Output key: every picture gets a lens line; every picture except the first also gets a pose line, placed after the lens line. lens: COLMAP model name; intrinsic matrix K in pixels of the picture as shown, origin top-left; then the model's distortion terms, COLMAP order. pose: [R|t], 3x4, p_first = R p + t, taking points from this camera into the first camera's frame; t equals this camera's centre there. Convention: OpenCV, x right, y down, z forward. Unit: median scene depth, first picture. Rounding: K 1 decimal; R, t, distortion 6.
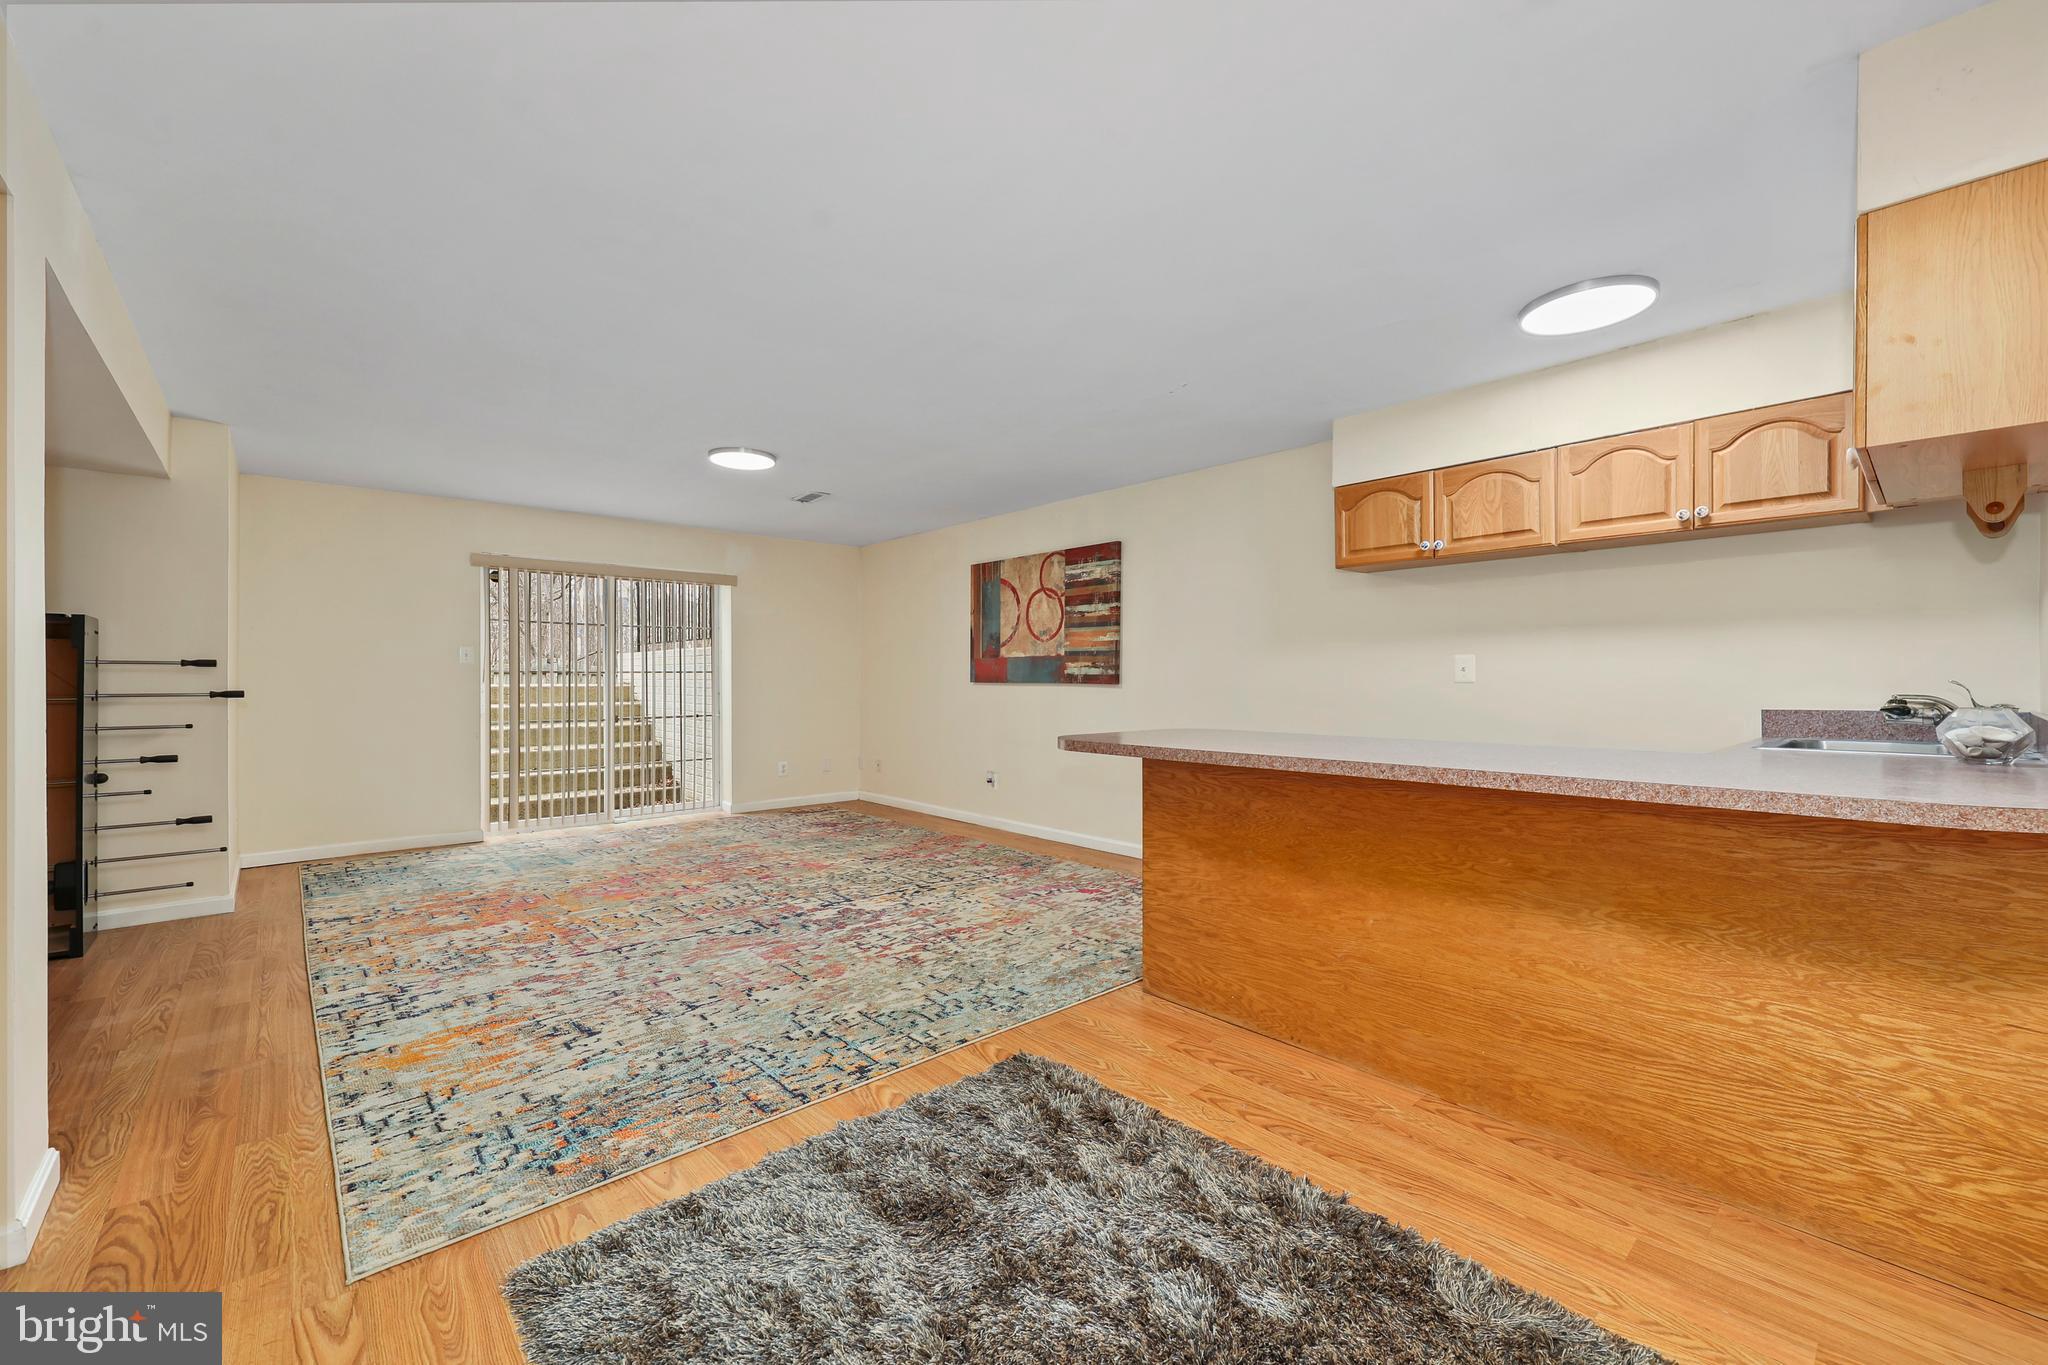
lens RADIAL K [[834.9, 0, 1018.6], [0, 834.9, 670.2], [0, 0, 1]] dist [0.001698, -0.000927]
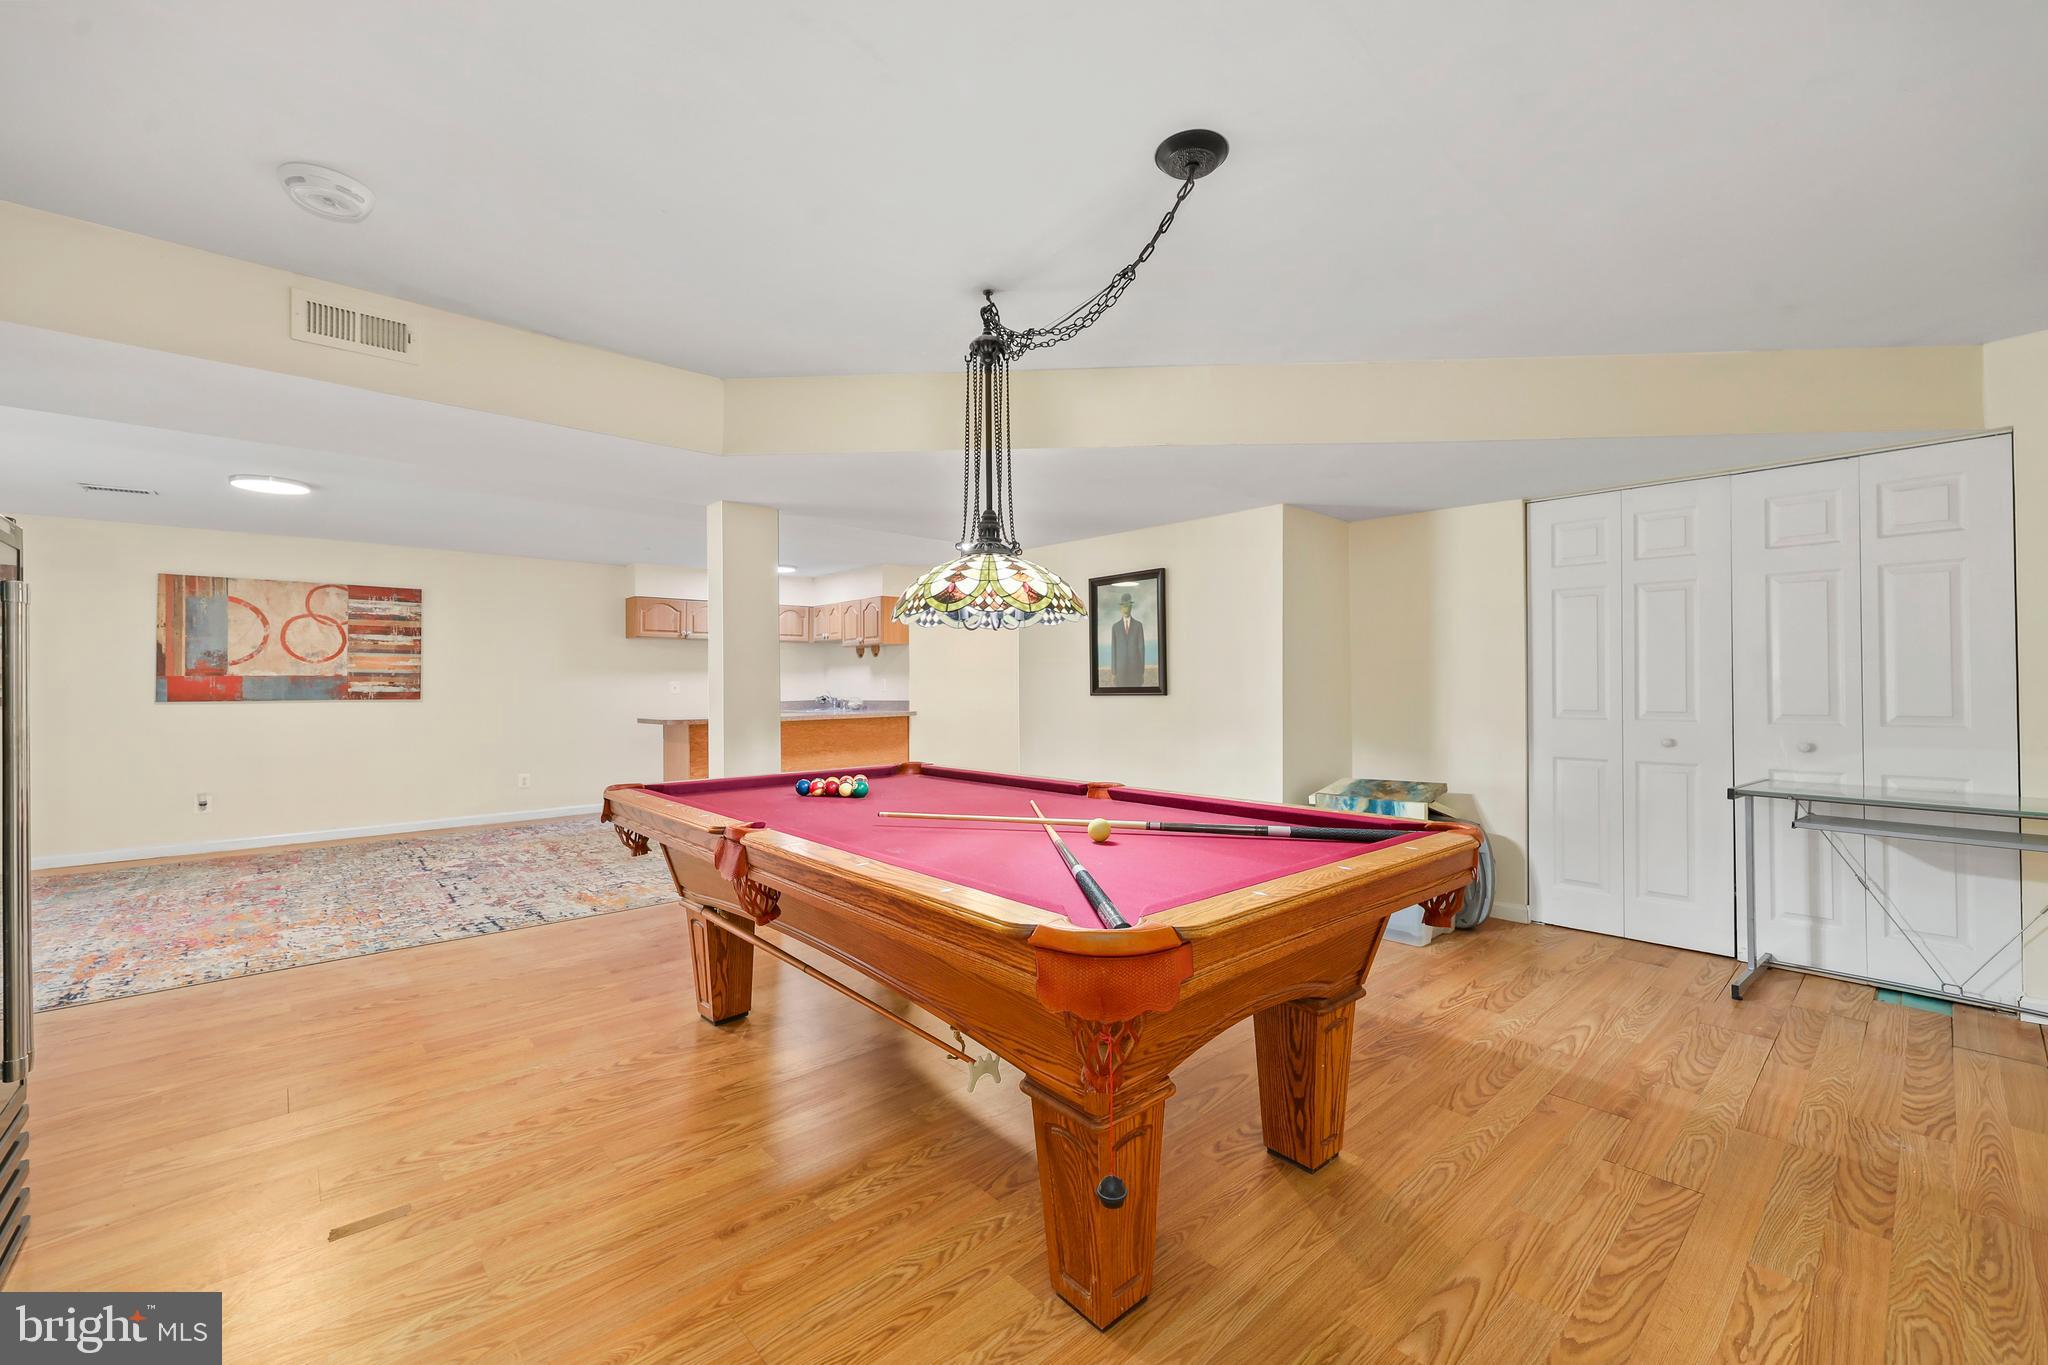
lens RADIAL K [[834.9, 0, 1018.1], [0, 834.9, 681.7], [0, 0, 1]] dist [0.001698, -0.000927]
pose [[-0.011164, 0.008828, 0.999899, -1.542172], [0.000571, 0.999961, -0.008822, 0.001845], [-0.999938, 0.000473, -0.011169, 0.109868]]
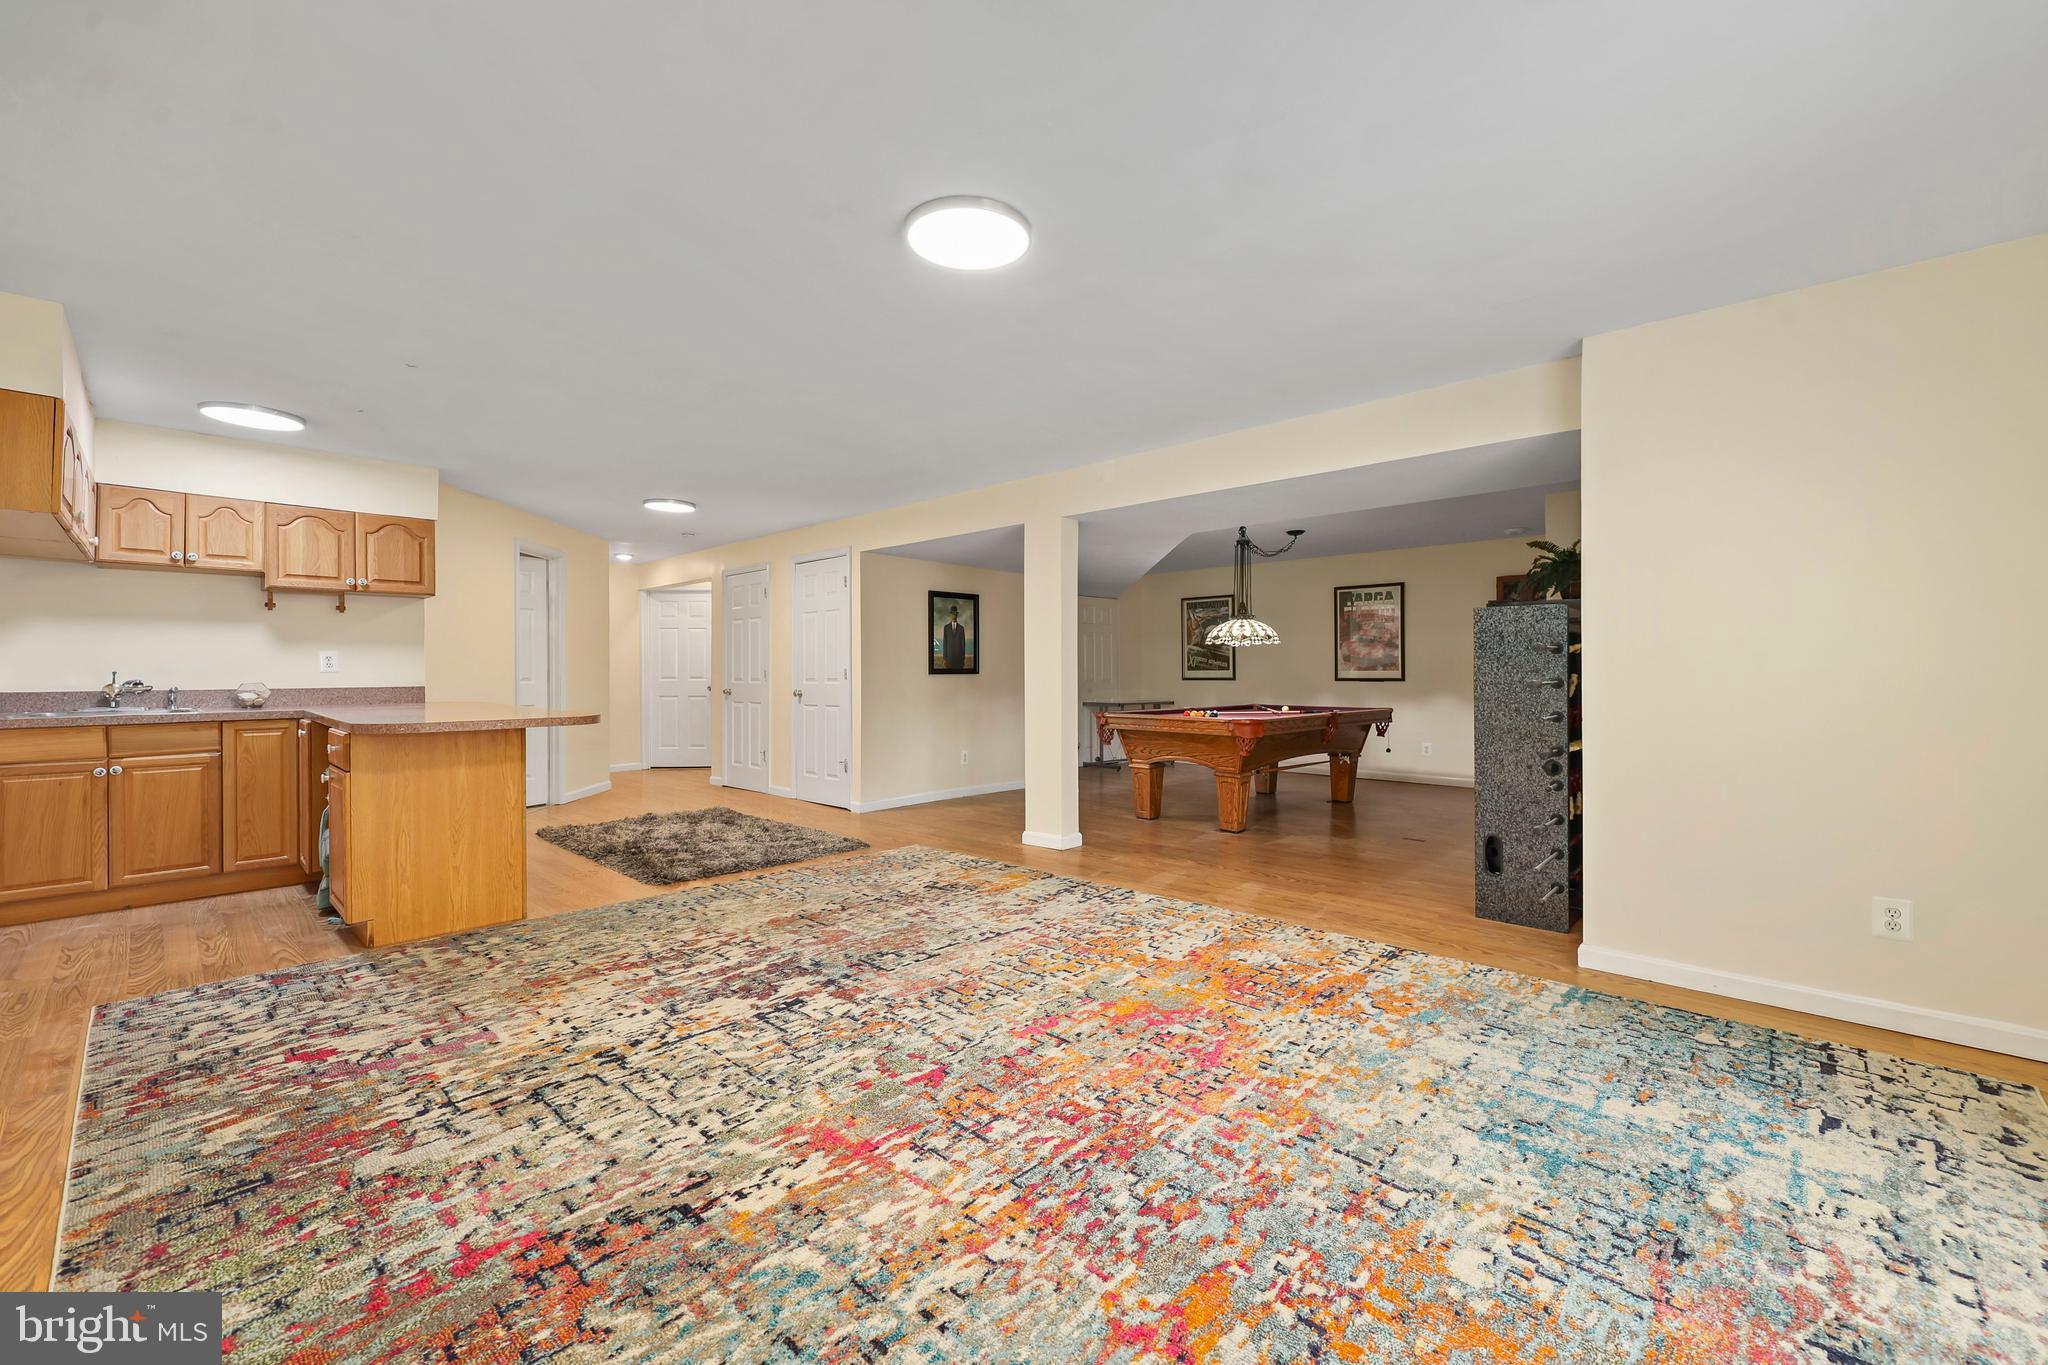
lens RADIAL K [[834.9, 0, 1020.7], [0, 834.9, 677.9], [0, 0, 1]] dist [0.001698, -0.000927]
pose [[-0.996437, 0.005921, -0.084136, -0.361072], [0.005940, 0.999982, 0.000033, 0.019789], [0.084135, -0.000466, -0.996454, 1.709607]]
